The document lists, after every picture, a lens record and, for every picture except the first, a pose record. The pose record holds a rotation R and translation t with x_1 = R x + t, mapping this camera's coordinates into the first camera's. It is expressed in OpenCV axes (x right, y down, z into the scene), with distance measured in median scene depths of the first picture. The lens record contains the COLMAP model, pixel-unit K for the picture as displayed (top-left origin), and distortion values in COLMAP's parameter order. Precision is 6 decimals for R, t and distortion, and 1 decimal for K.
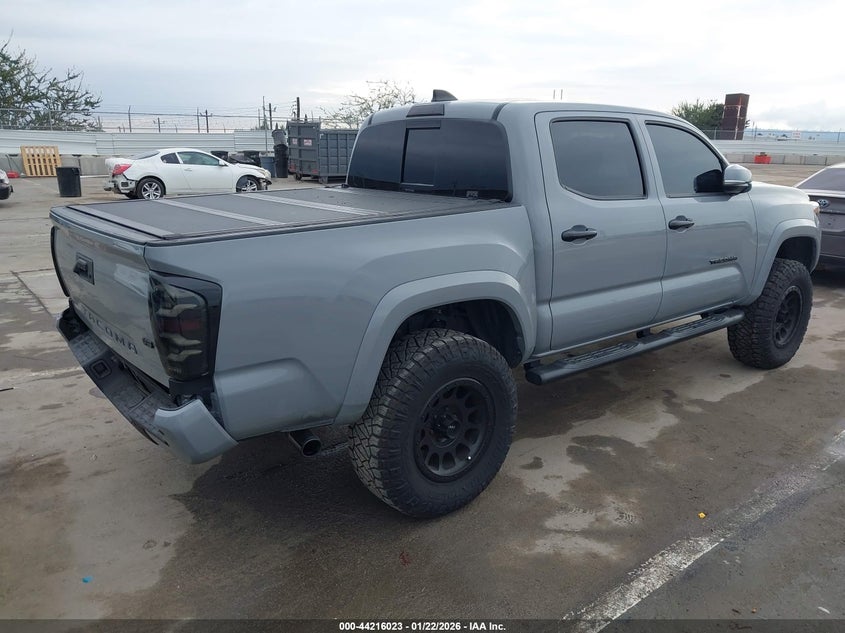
lens RADIAL K [[664.1, 0, 422.5], [0, 664.1, 316.5], [0, 0, 1]] dist [-0.000269, -0.010594]
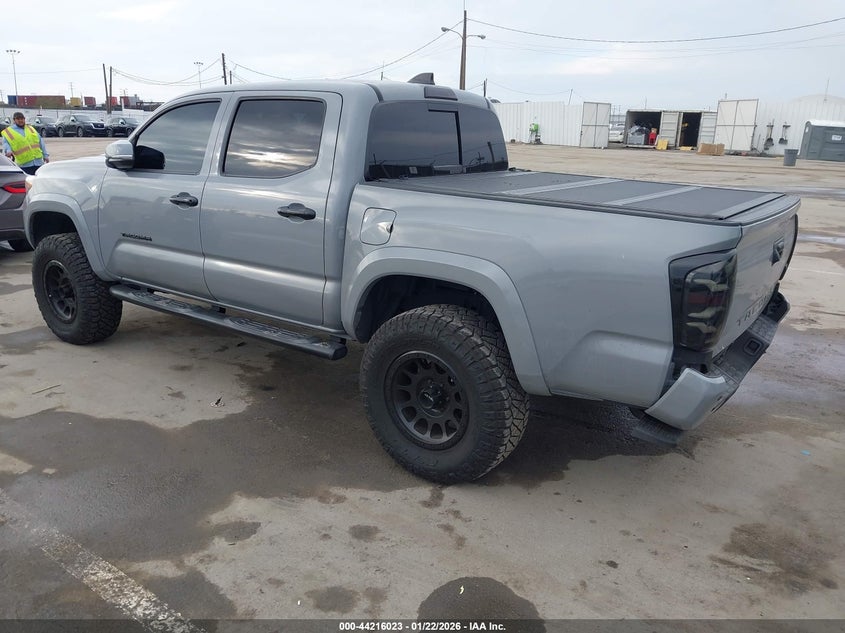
lens RADIAL K [[664.1, 0, 422.5], [0, 664.1, 316.5], [0, 0, 1]] dist [-0.000269, -0.010594]
pose [[-0.257294, -0.271945, 0.927279, -1.138204], [0.222707, 0.917065, 0.330745, -0.374463], [-0.940320, 0.291611, -0.175391, 1.448984]]
